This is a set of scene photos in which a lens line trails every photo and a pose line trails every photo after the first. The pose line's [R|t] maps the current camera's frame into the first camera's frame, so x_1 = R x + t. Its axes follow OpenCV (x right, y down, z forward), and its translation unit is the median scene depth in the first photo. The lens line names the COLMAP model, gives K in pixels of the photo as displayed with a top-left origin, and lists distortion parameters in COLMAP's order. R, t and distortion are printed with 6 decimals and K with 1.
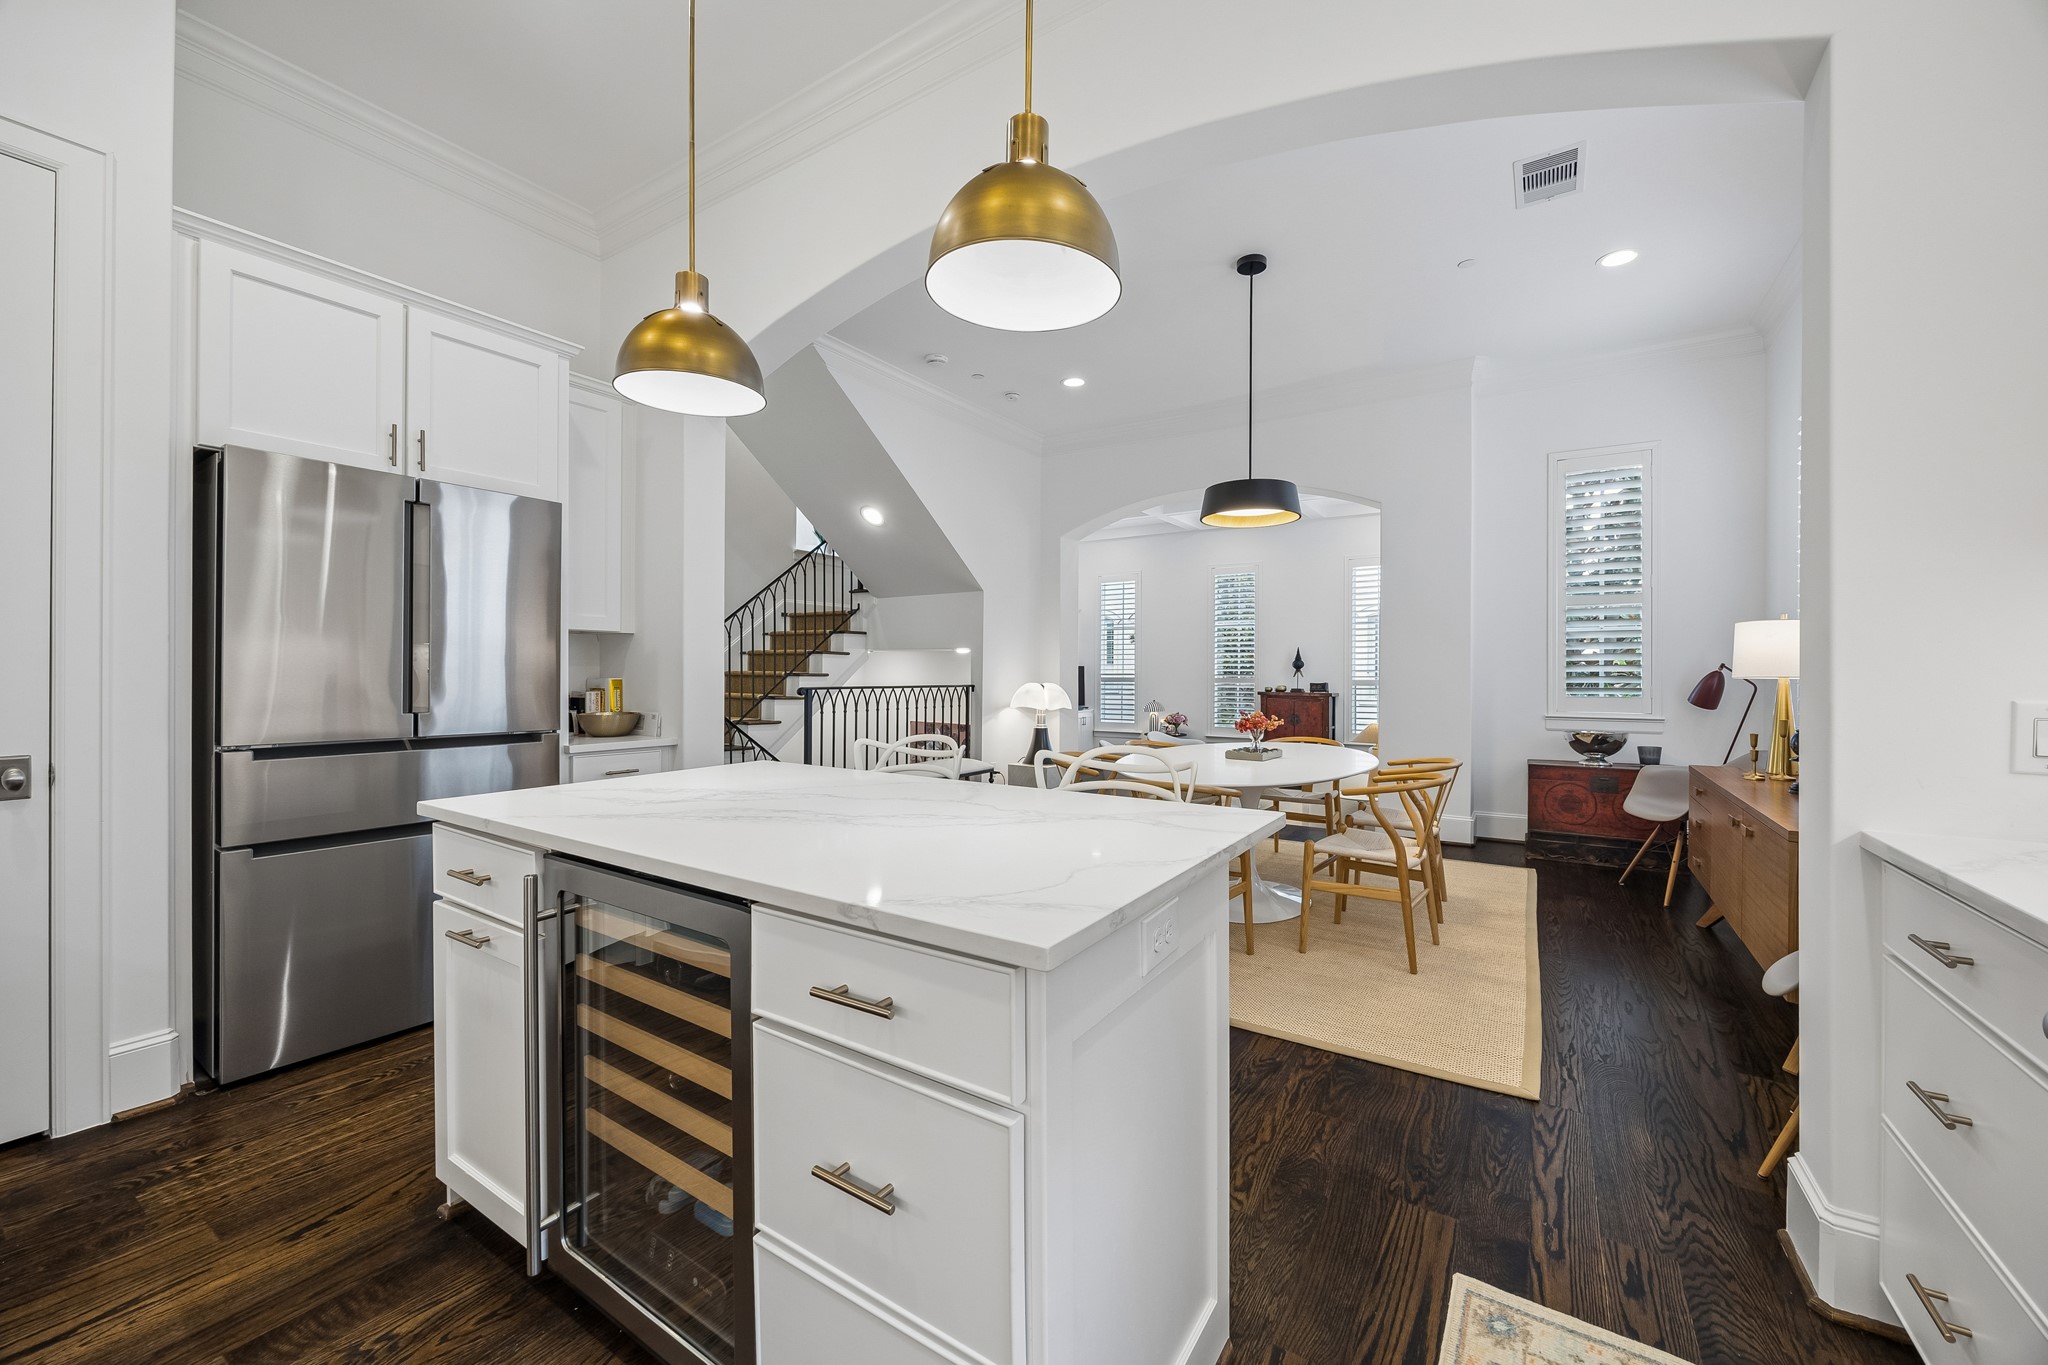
lens RADIAL K [[782.7, 0, 1027.4], [0, 782.7, 674.2], [0, 0, 1]] dist [-0.003146, -0.000204]
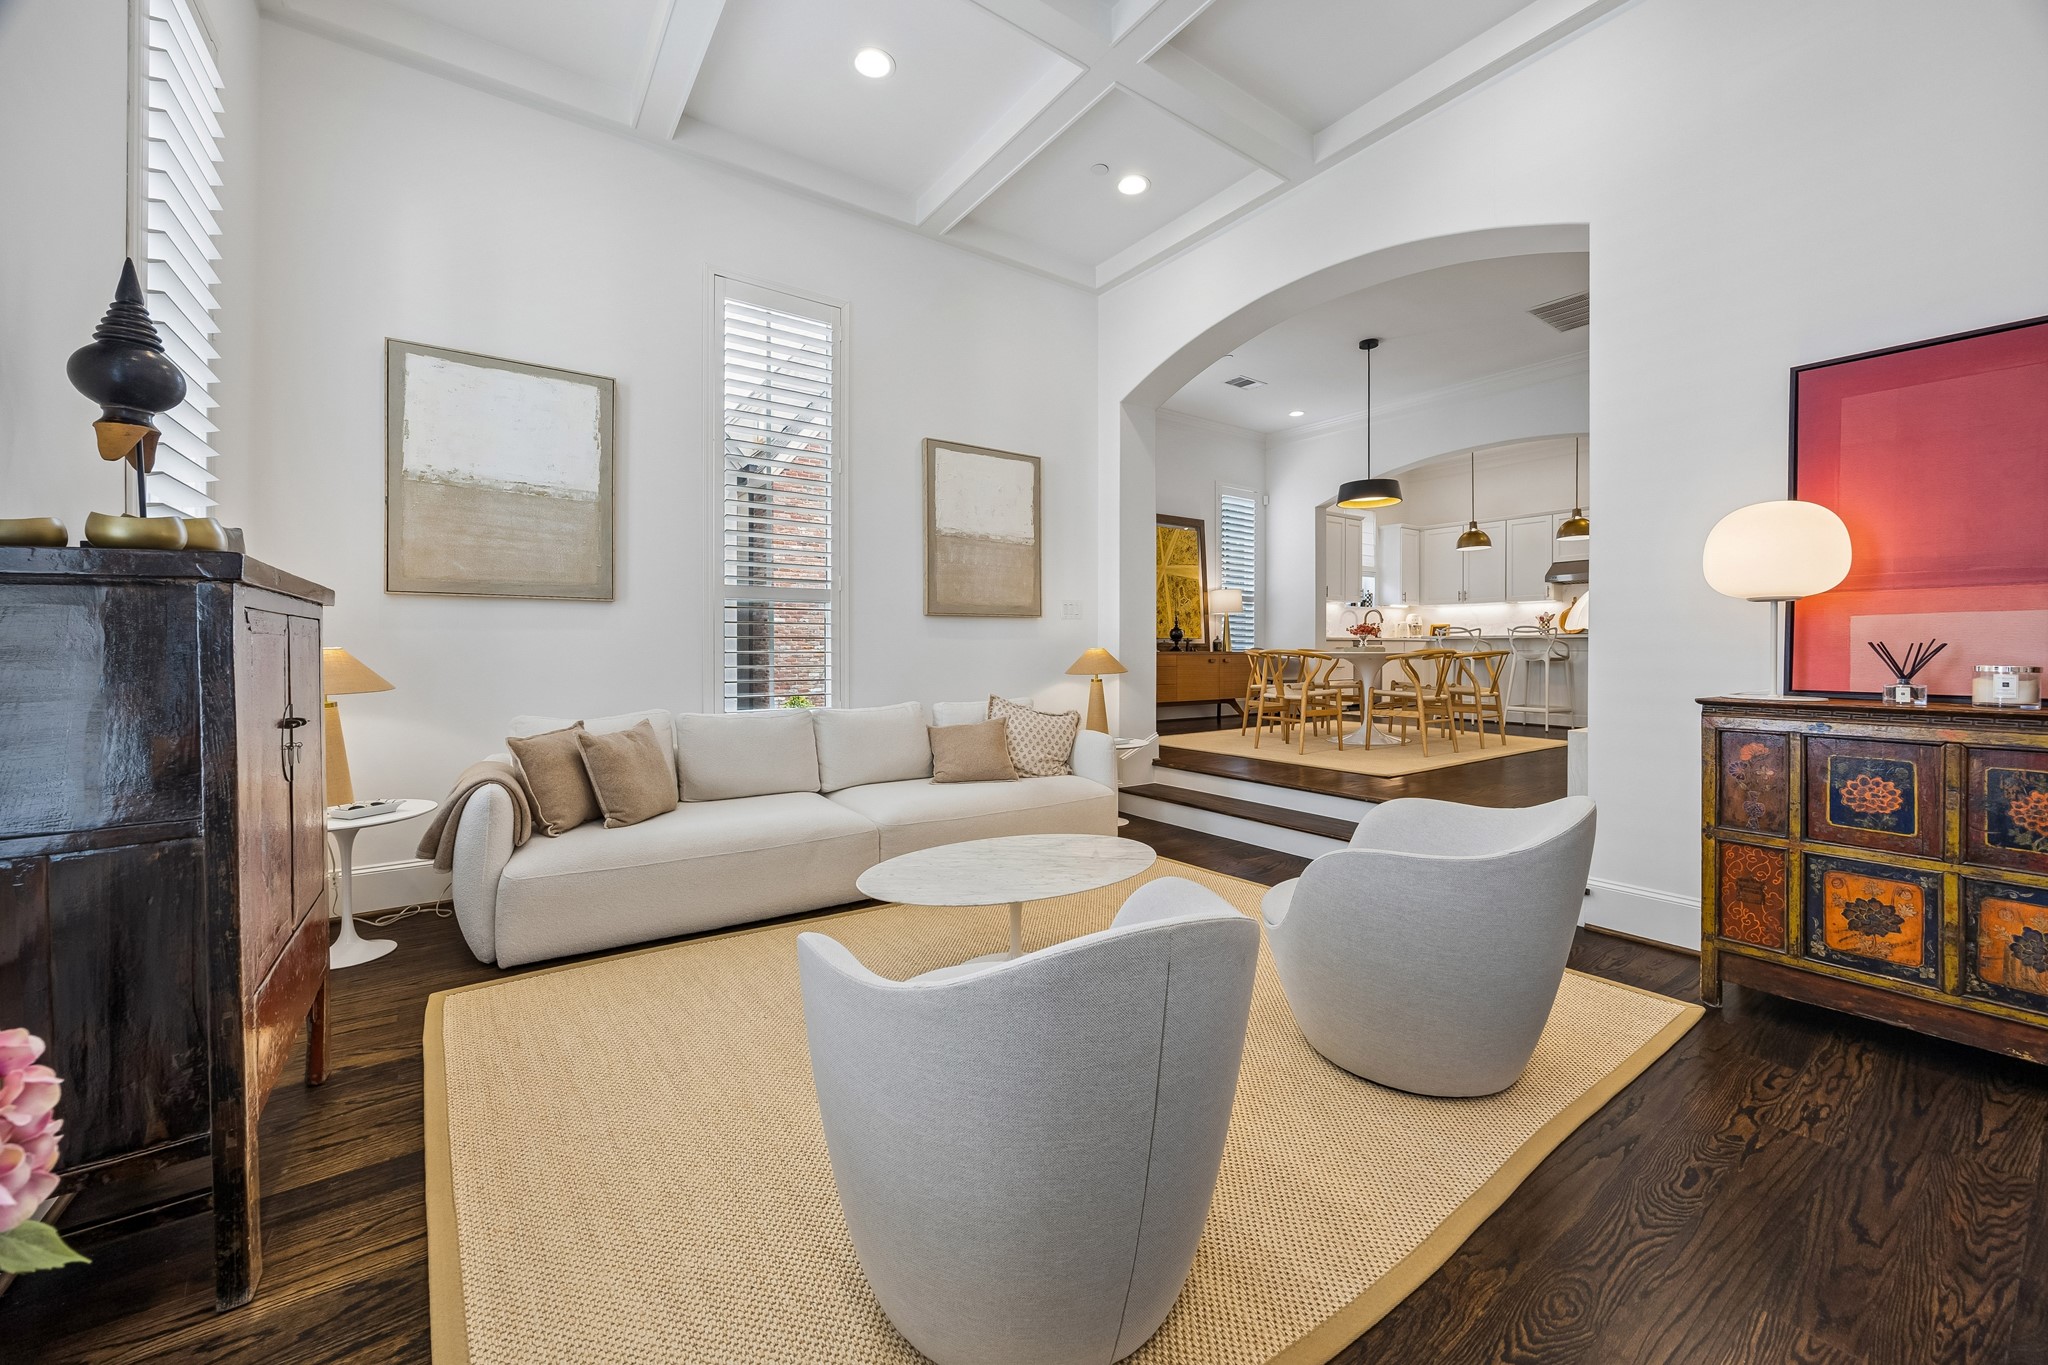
lens RADIAL K [[796.9, 0, 1027.7], [0, 796.9, 652.1], [0, 0, 1]] dist [-0.000232, -0.000075]
pose [[-0.936536, -0.007641, 0.350487, 0.280077], [-0.004504, 0.999942, 0.009764, 0.070972], [-0.350541, 0.007566, -0.936517, 2.124301]]
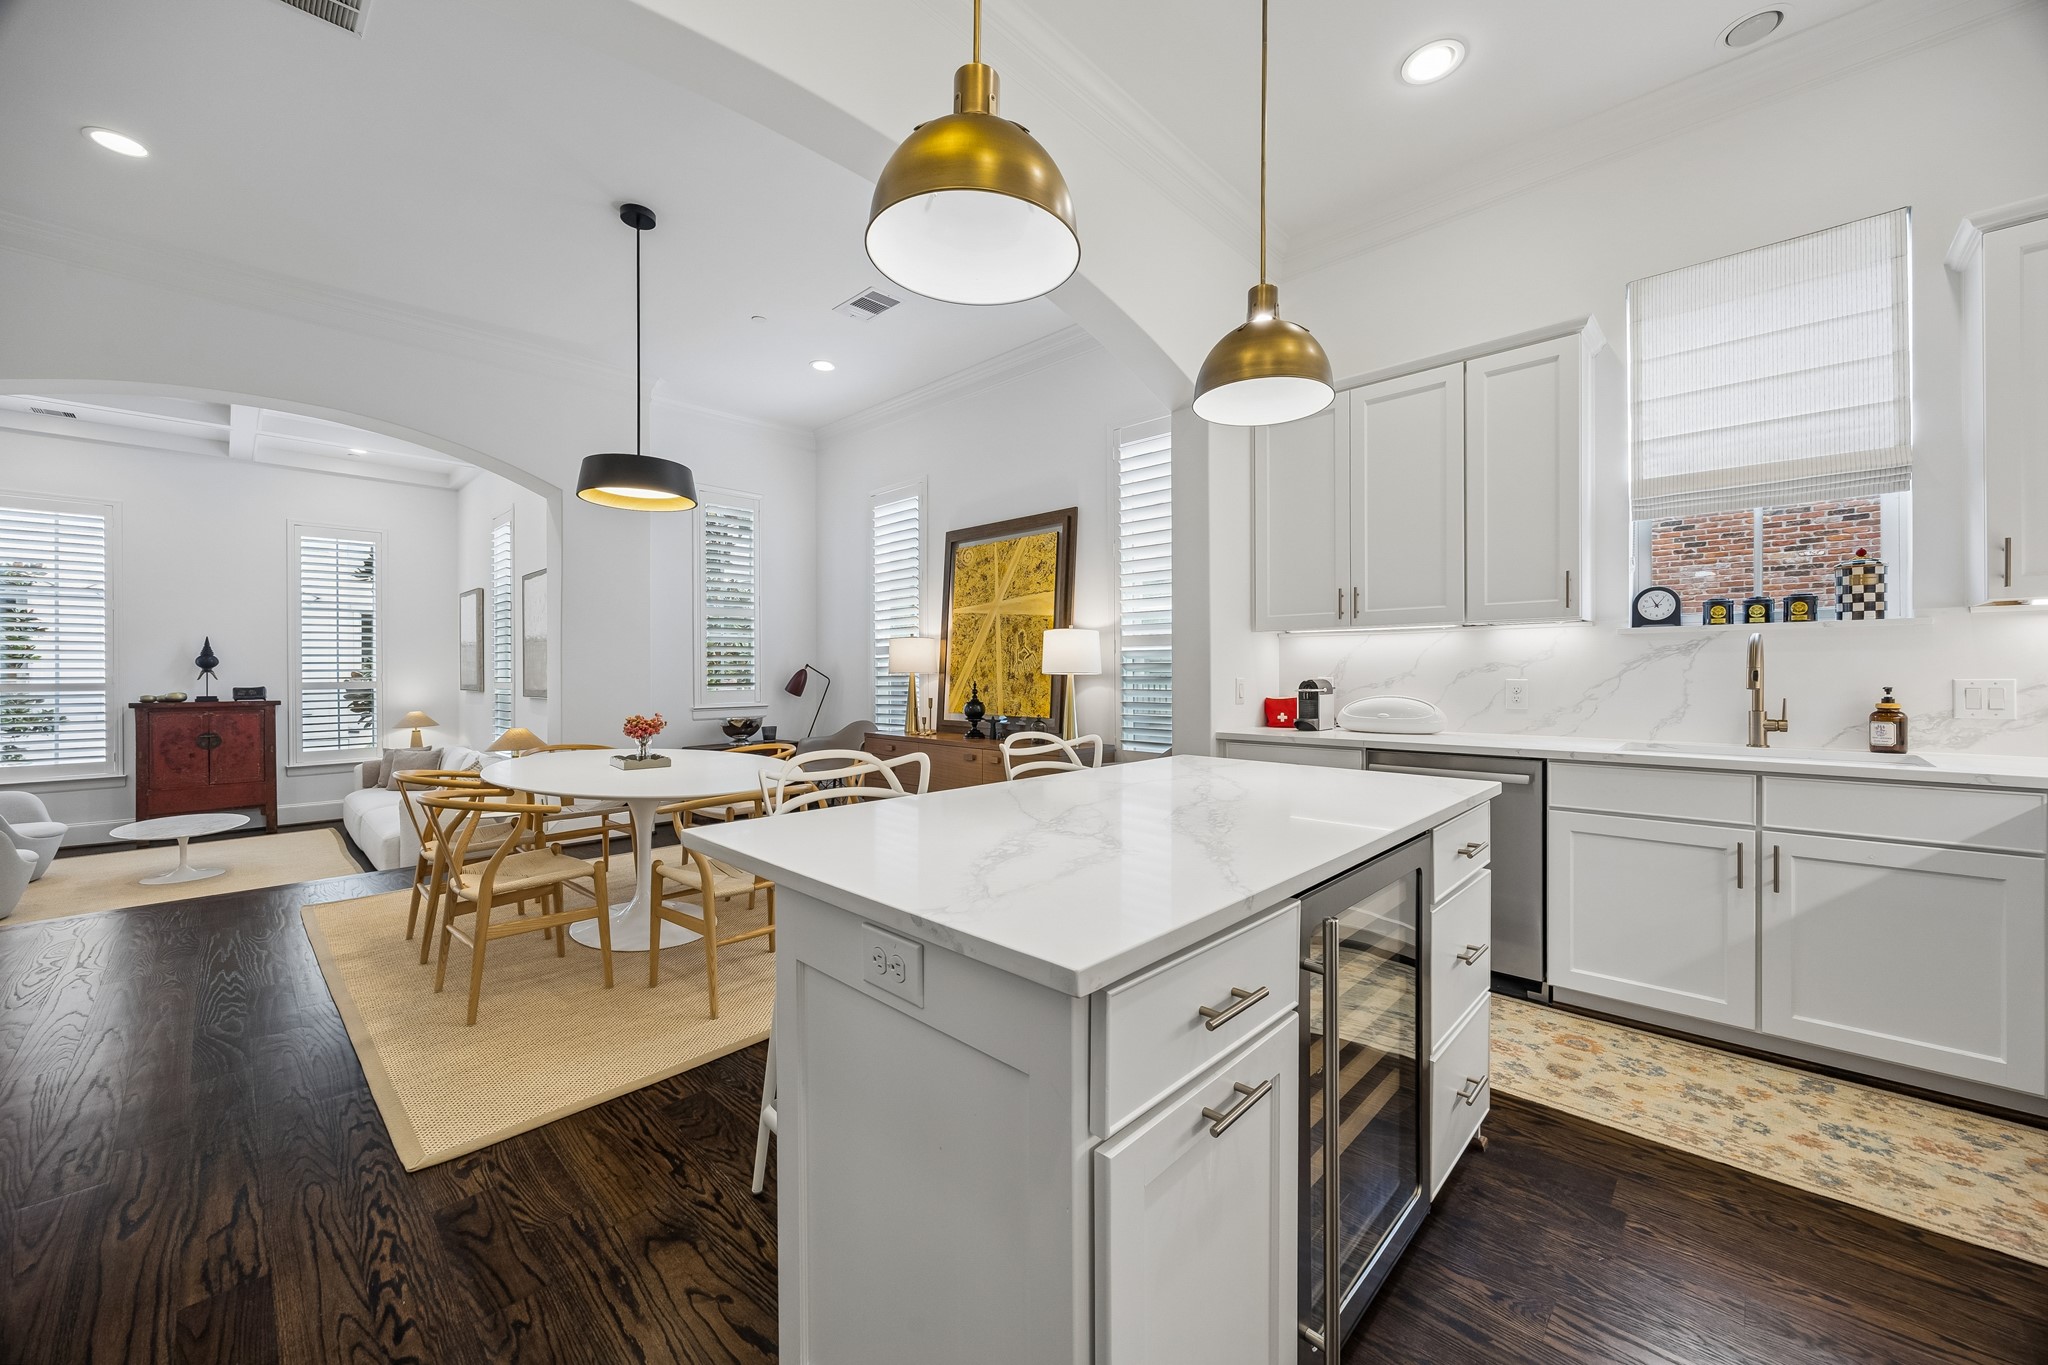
lens RADIAL K [[782.7, 0, 1027.4], [0, 782.7, 674.2], [0, 0, 1]] dist [-0.003146, -0.000204]
pose [[0.180410, -0.007154, 0.983565, -0.398002], [0.007028, 0.999957, 0.005984, -0.000541], [-0.983566, 0.005833, 0.180453, 0.307994]]
